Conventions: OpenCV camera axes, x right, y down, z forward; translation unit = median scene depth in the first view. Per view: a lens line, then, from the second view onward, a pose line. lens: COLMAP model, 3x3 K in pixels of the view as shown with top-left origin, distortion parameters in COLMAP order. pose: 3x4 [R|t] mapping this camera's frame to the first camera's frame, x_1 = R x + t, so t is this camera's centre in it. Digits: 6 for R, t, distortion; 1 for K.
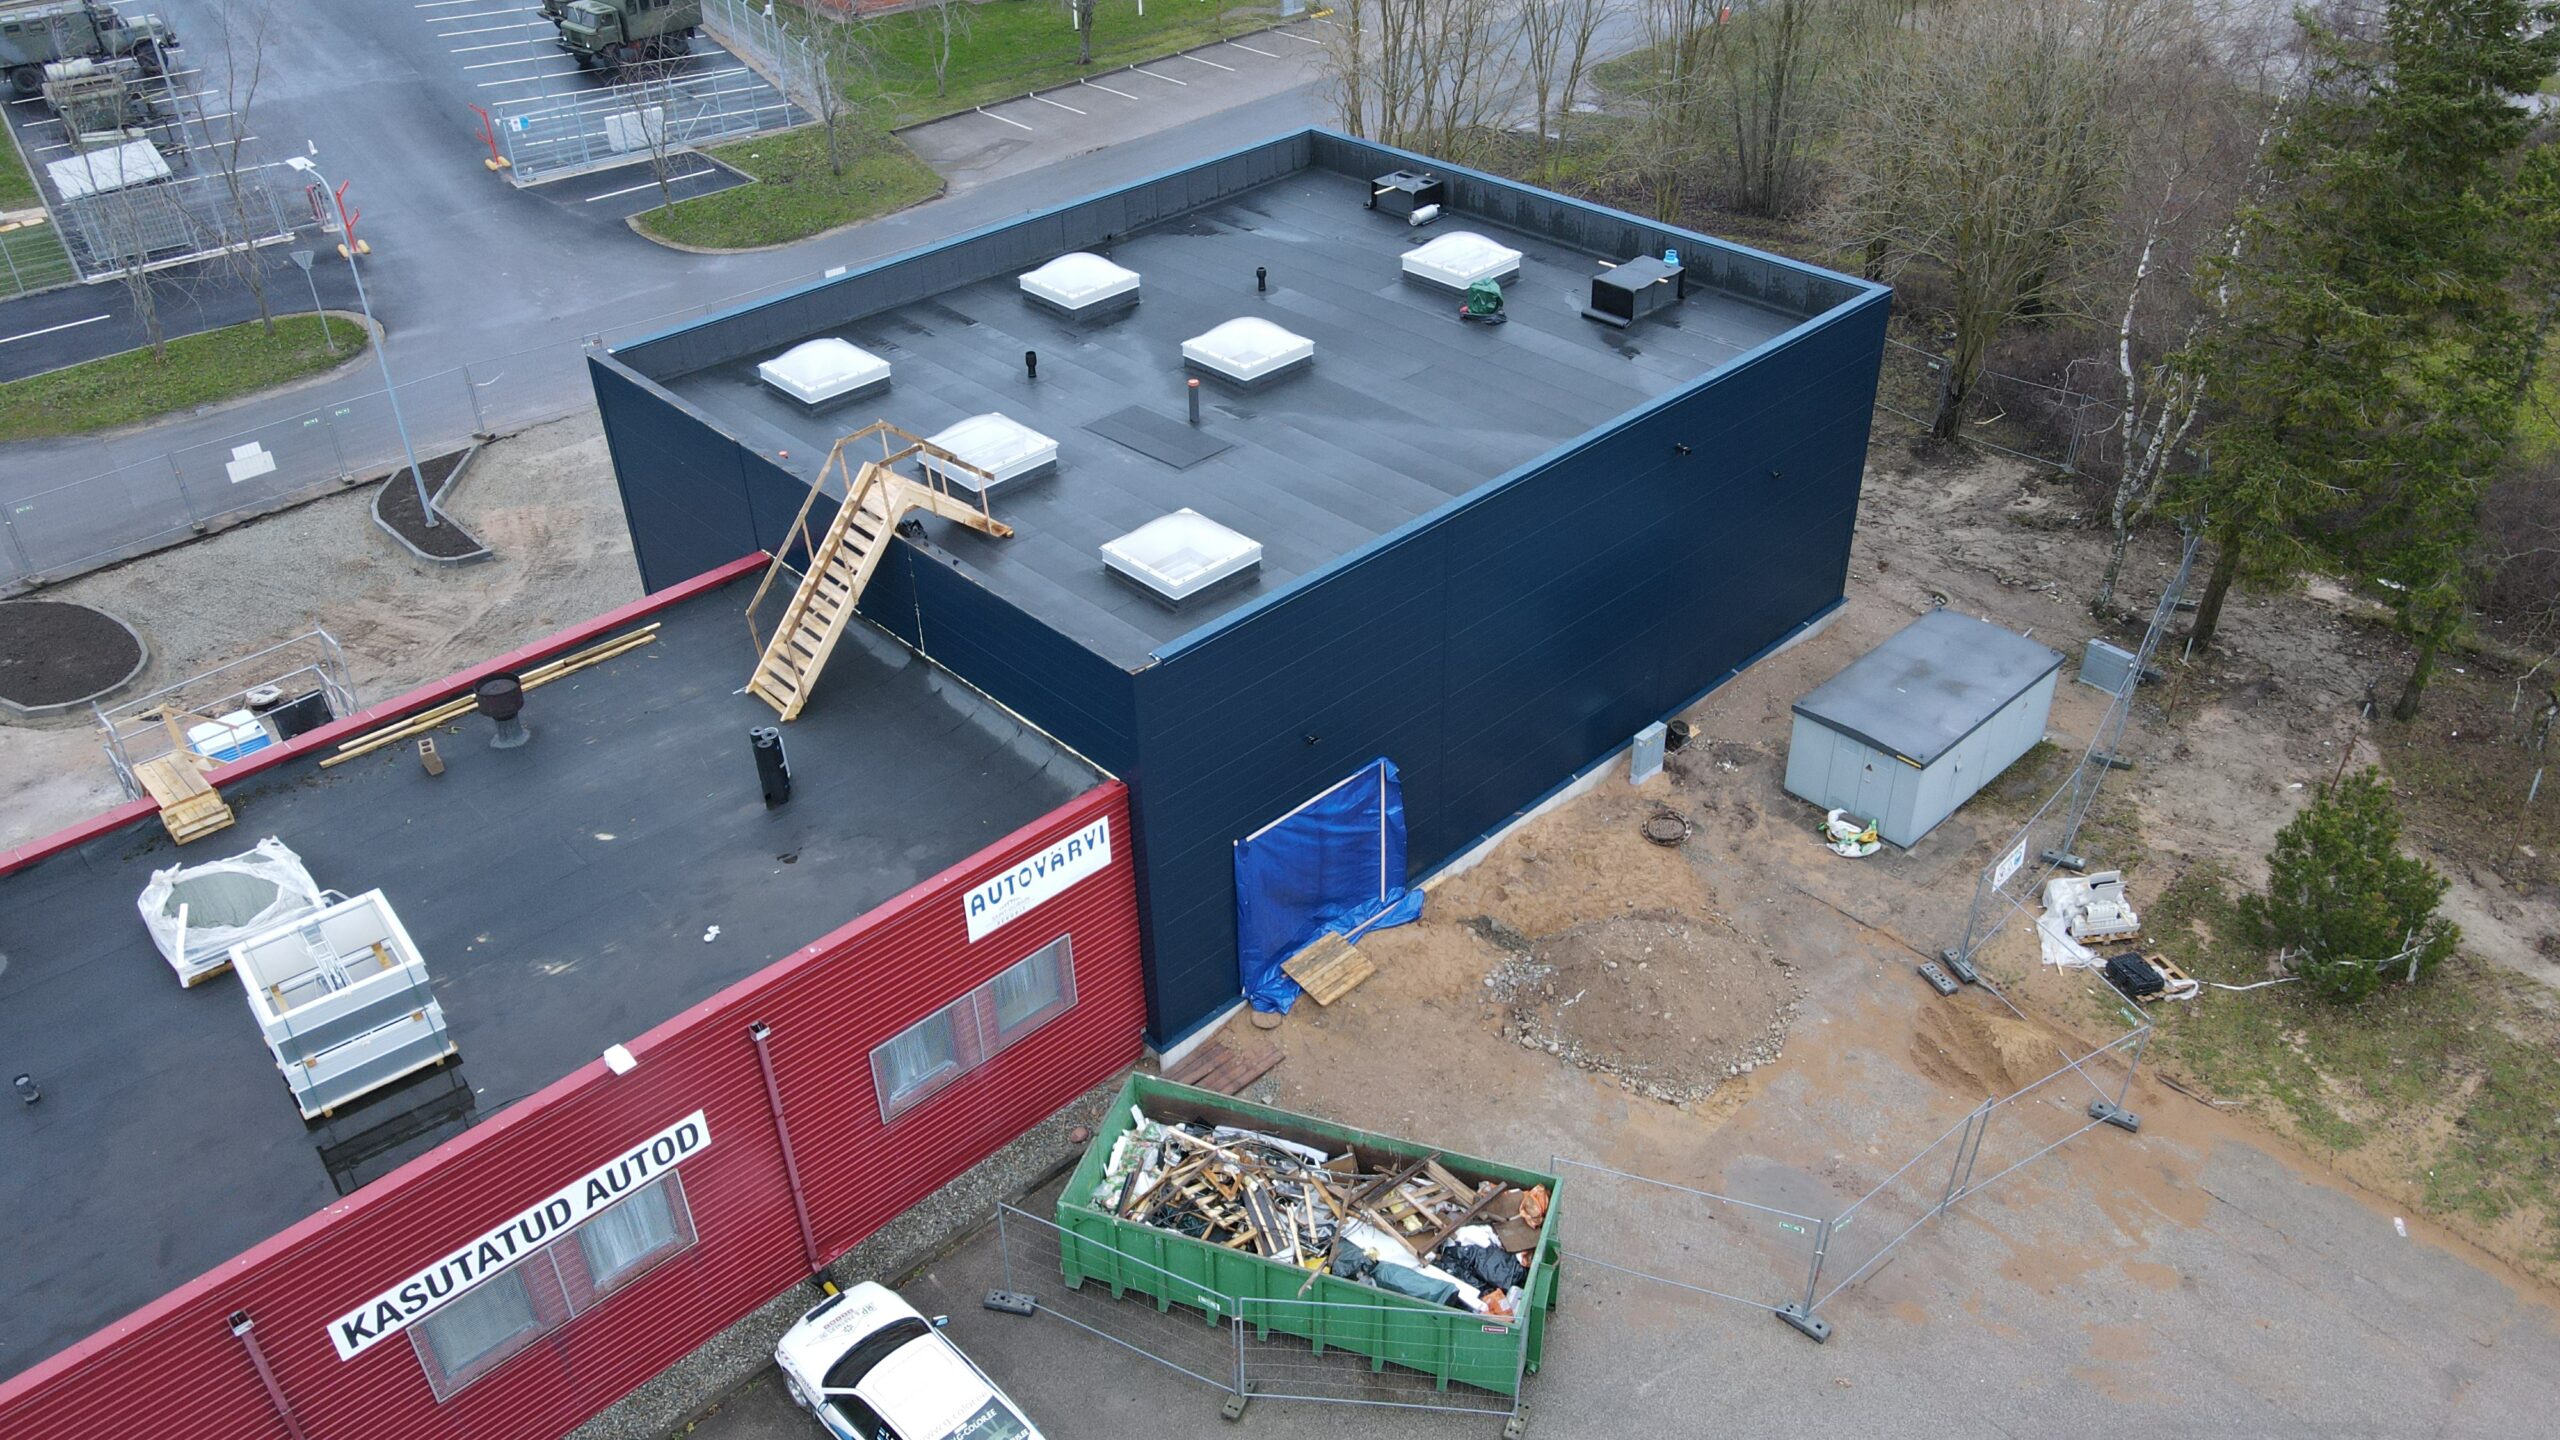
lens RADIAL K [[1908.4, 0, 1280.0], [0, 1908.4, 720.0], [0, 0, 1]] dist [0.007969, 0.003979]
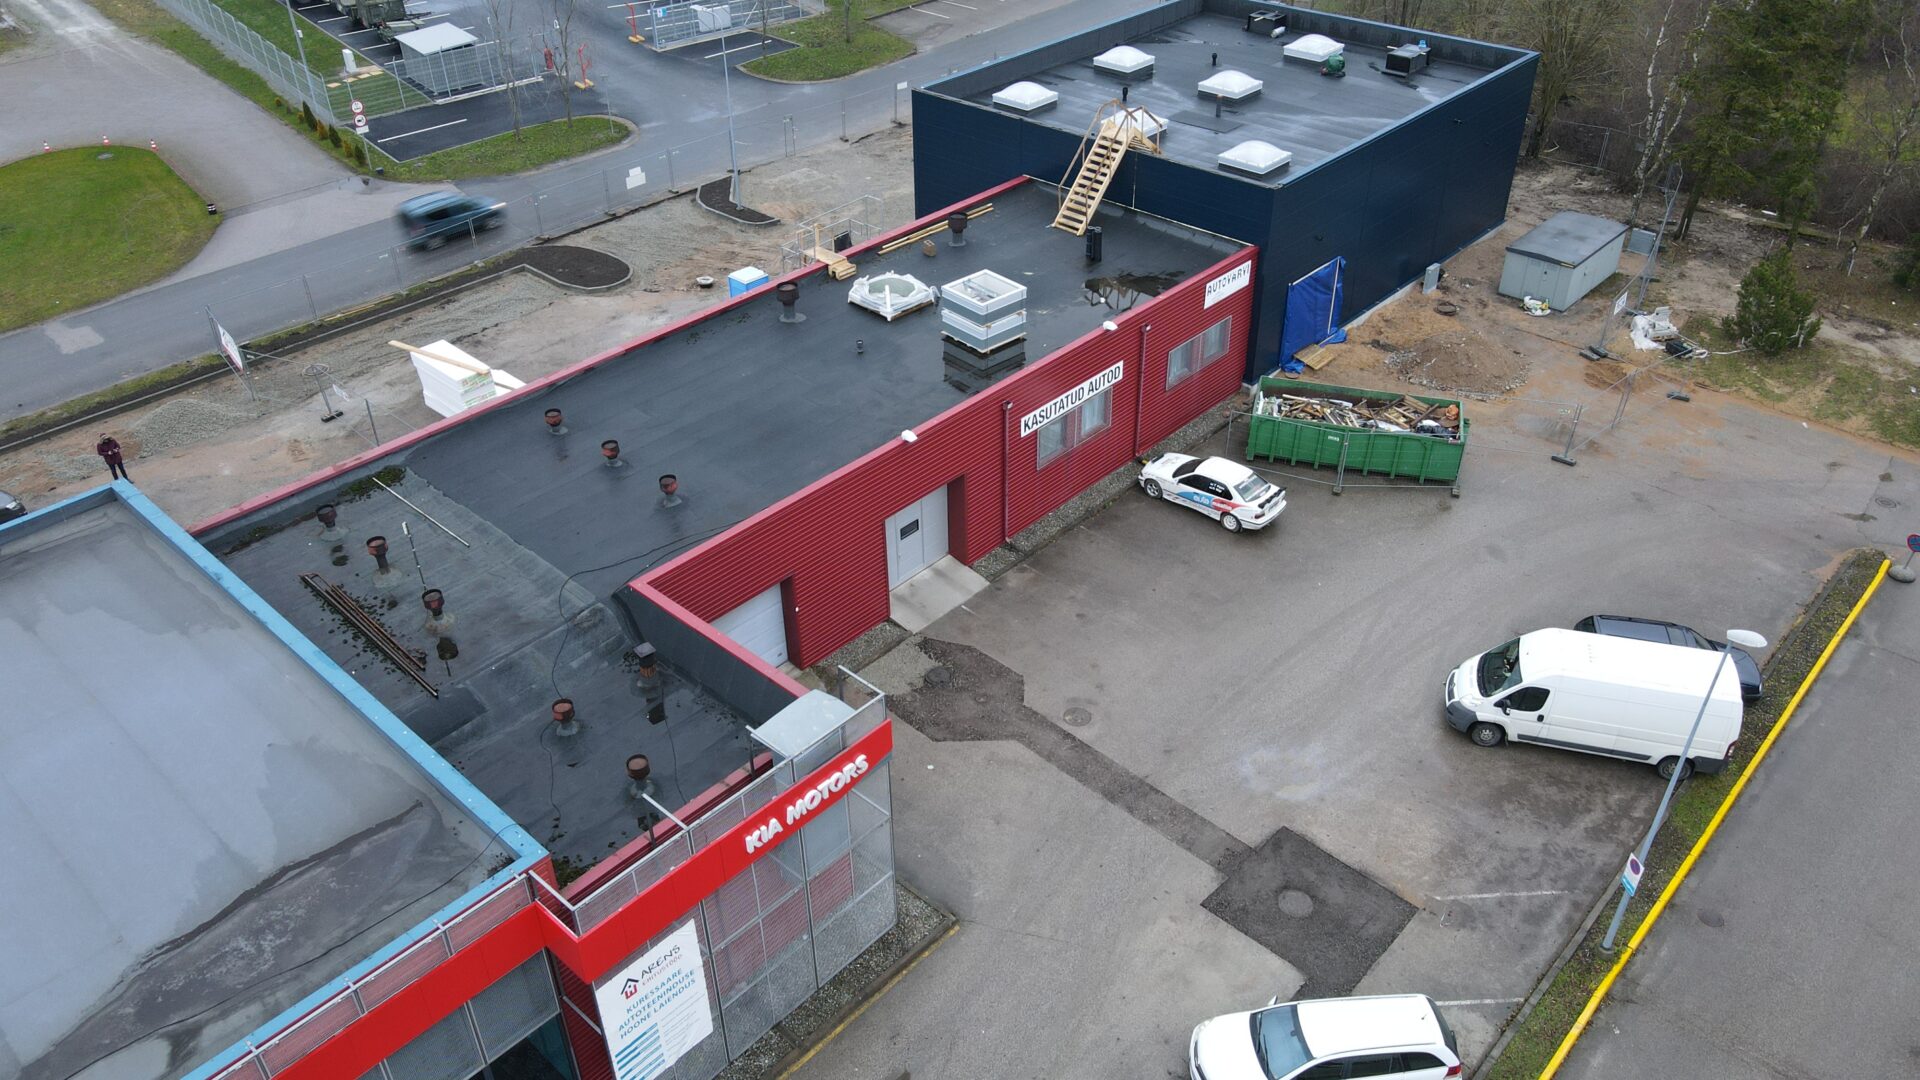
lens RADIAL K [[1419.8, 0, 960.0], [0, 1419.8, 540.0], [0, 0, 1]] dist [0.002116, 0.003857]
pose [[0.998331, -0.025767, 0.051680, -0.415359], [0.024996, 0.999567, 0.015502, 0.272091], [-0.052057, -0.014185, 0.998543, -0.524932]]
